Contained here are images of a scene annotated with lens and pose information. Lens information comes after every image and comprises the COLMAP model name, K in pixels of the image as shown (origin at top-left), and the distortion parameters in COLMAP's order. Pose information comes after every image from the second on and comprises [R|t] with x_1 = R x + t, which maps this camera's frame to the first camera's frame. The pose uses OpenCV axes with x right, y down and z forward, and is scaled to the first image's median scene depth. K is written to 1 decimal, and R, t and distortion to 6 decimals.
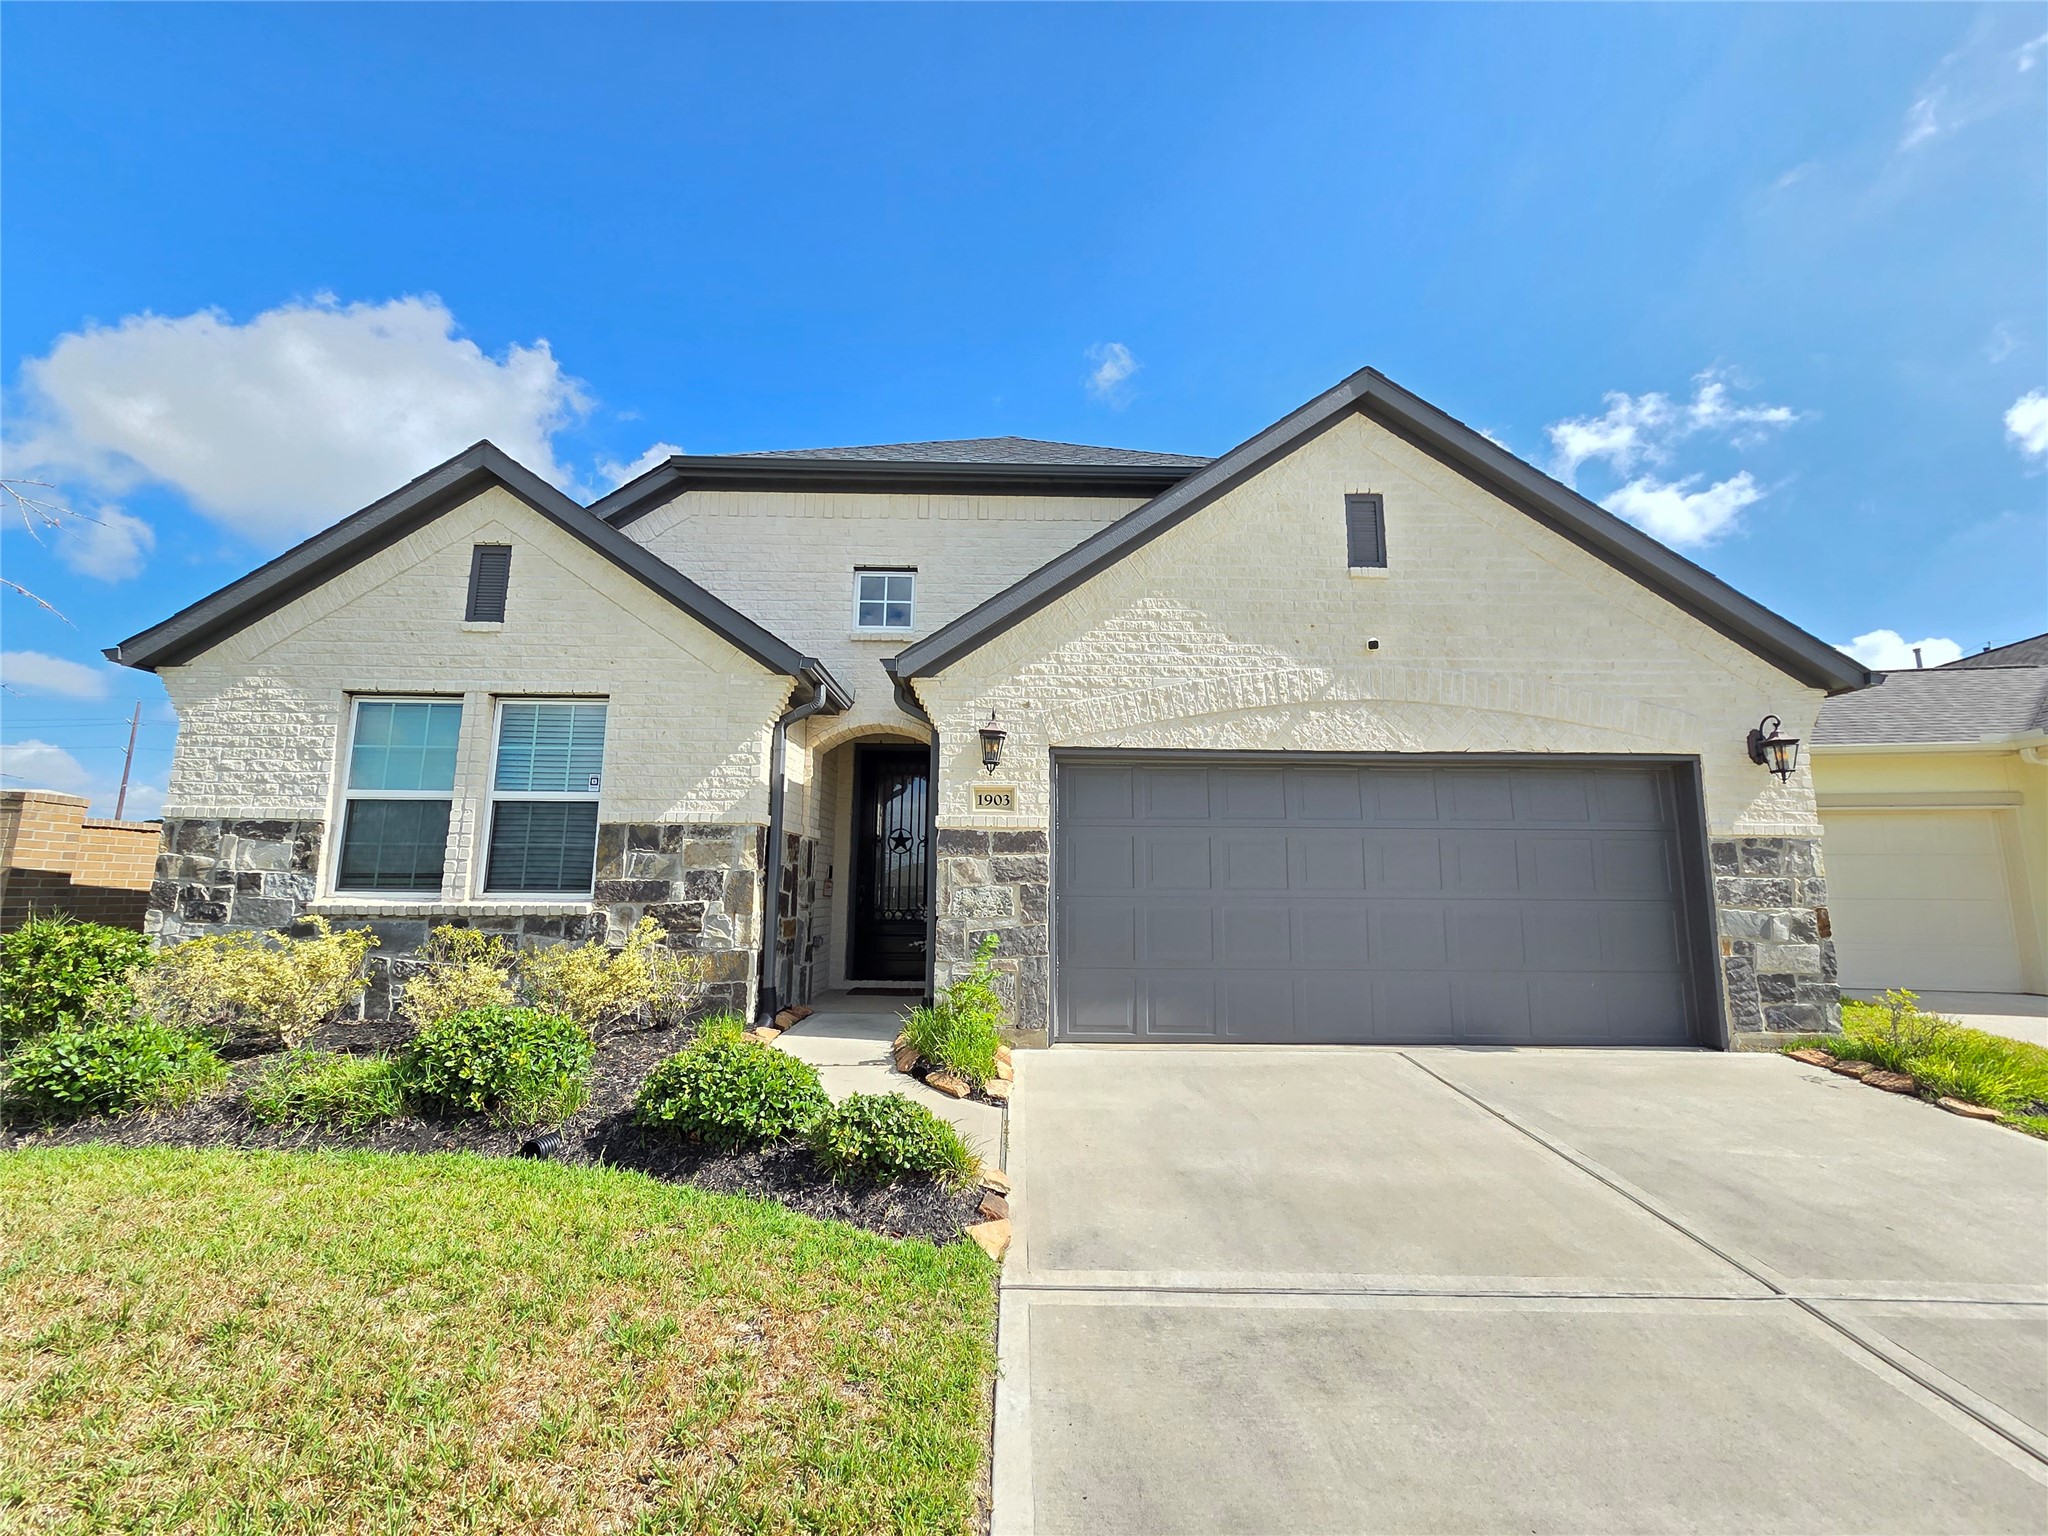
lens RADIAL K [[843.7, 0, 1025.7], [0, 843.7, 762.1], [0, 0, 1]] dist [0.000385, -0.000039]
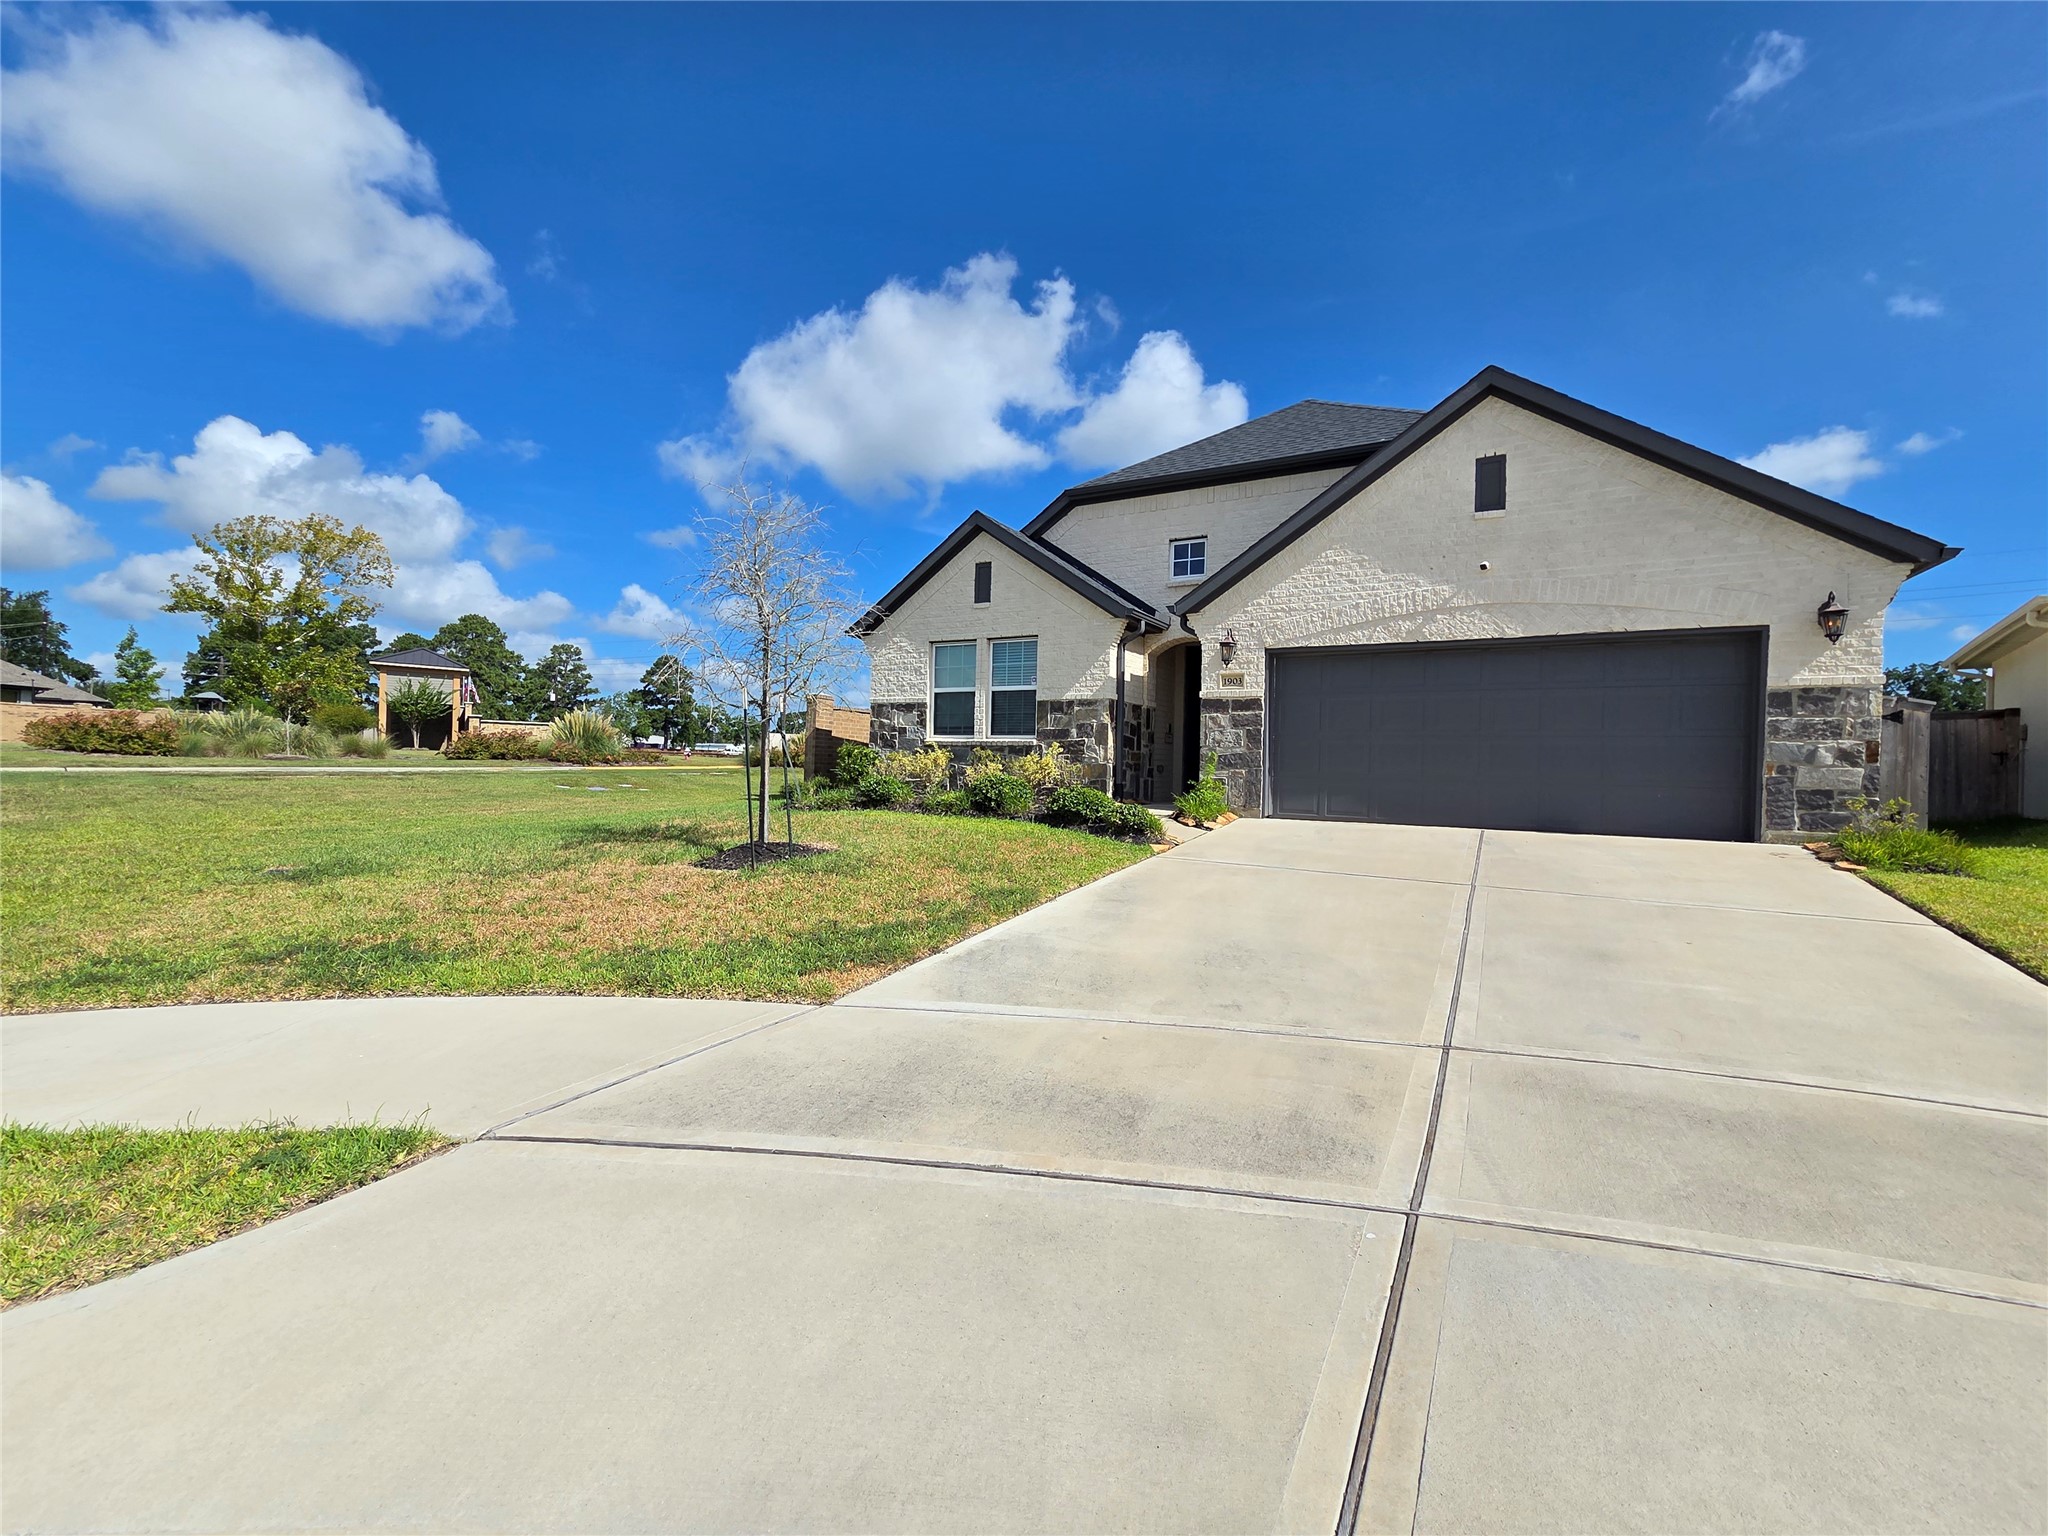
lens RADIAL K [[843.7, 0, 1011.0], [0, 843.7, 766.1], [0, 0, 1]] dist [0.000385, -0.000039]
pose [[0.856130, 0.012694, -0.516605, 0.476298], [0.062989, 0.989681, 0.128705, -0.035276], [0.512907, -0.142728, 0.846496, -0.747043]]
